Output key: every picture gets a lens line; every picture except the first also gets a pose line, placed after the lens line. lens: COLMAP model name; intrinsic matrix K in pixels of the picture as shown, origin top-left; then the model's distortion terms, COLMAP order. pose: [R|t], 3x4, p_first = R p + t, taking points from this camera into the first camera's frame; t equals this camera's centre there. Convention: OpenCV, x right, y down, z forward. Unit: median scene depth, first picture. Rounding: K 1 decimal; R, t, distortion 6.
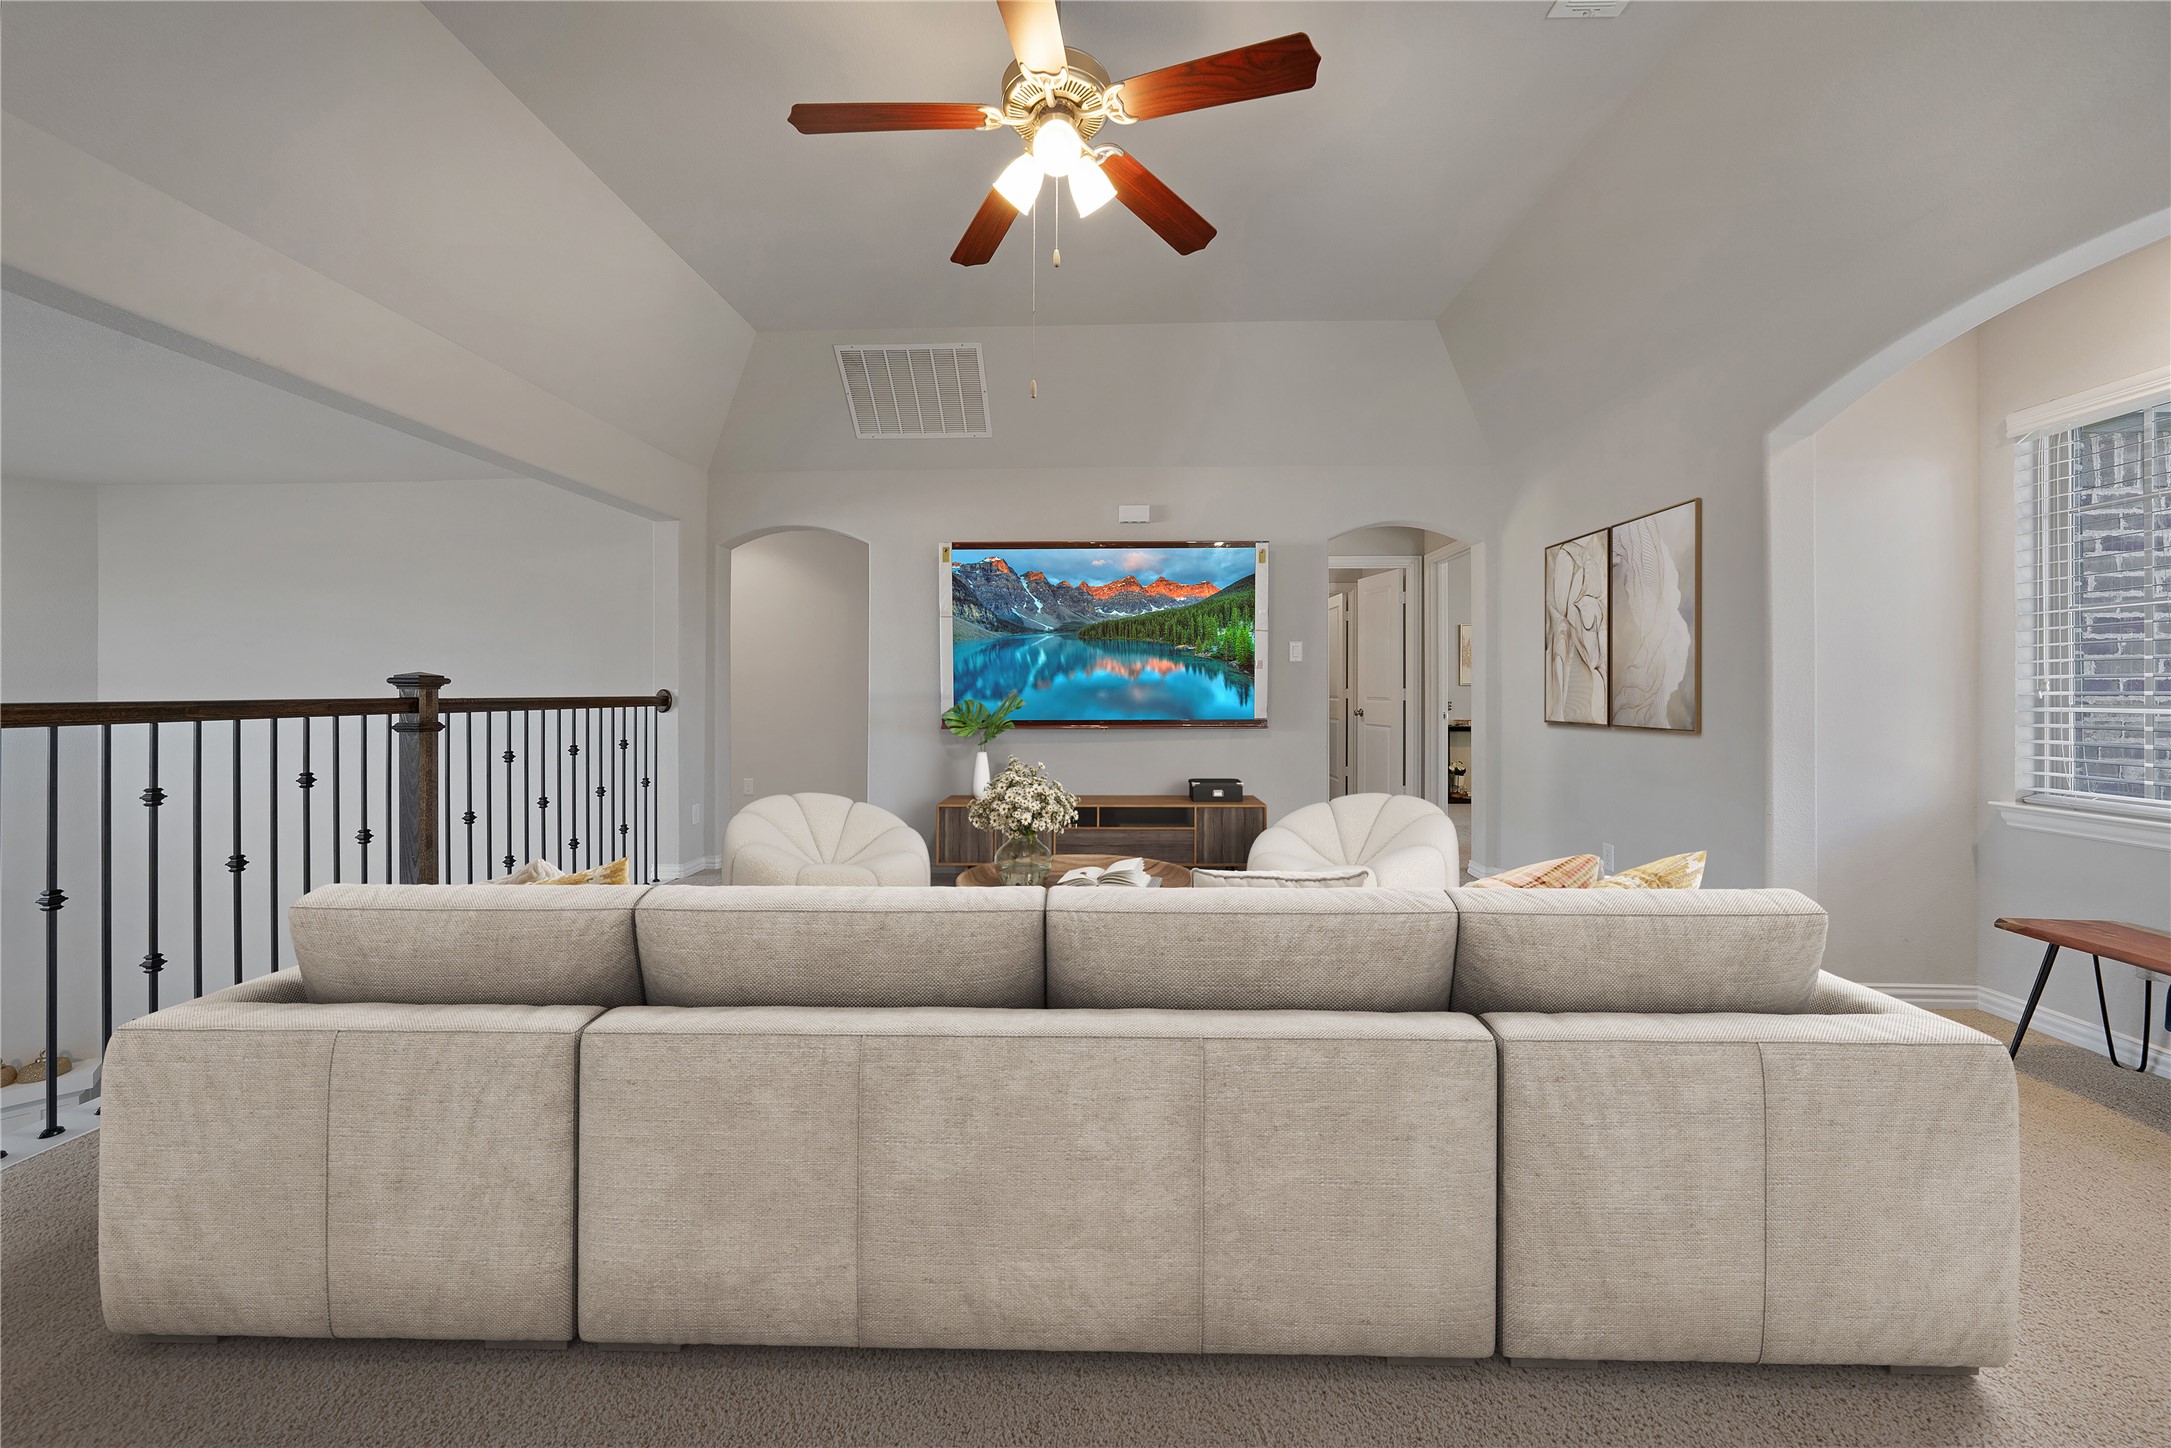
lens RADIAL K [[771.9, 0, 1055.7], [0, 771.9, 690.3], [0, 0, 1]] dist [-0.001208, -0.000021]
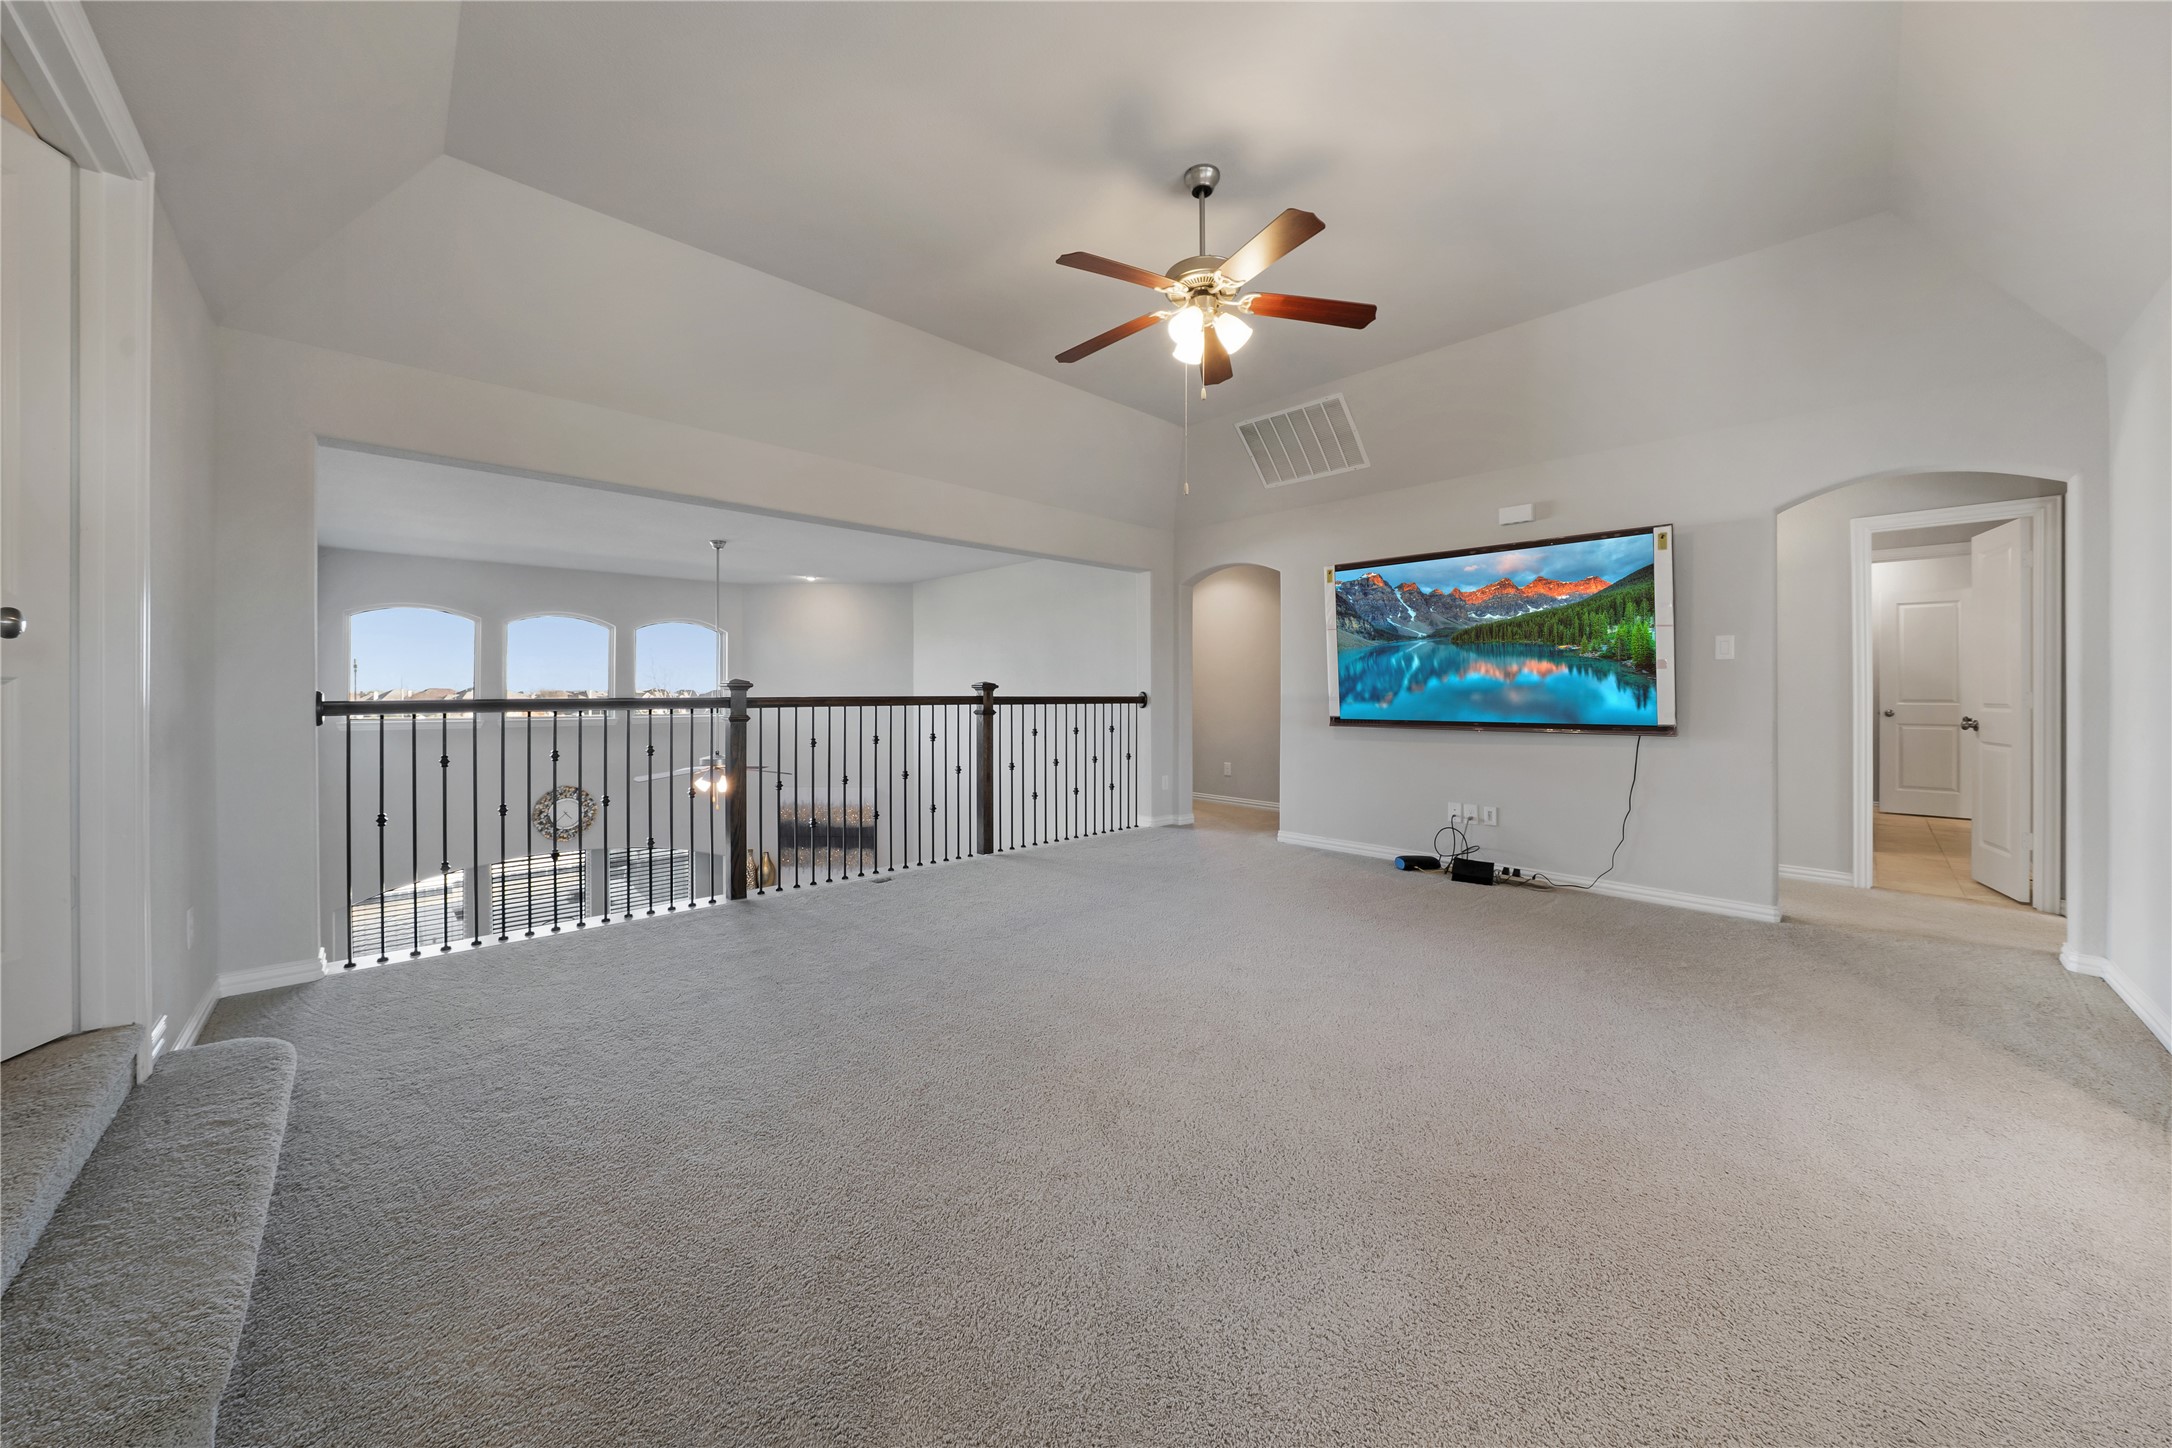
lens RADIAL K [[772.3, 0, 1094.7], [0, 772.3, 703.2], [0, 0, 1]] dist [-0.001208, -0.000021]
pose [[0.733366, 0.010104, -0.679759, 0.388320], [-0.002270, 0.999920, 0.012413, 0.002377], [0.679830, -0.007560, 0.733330, -0.096257]]
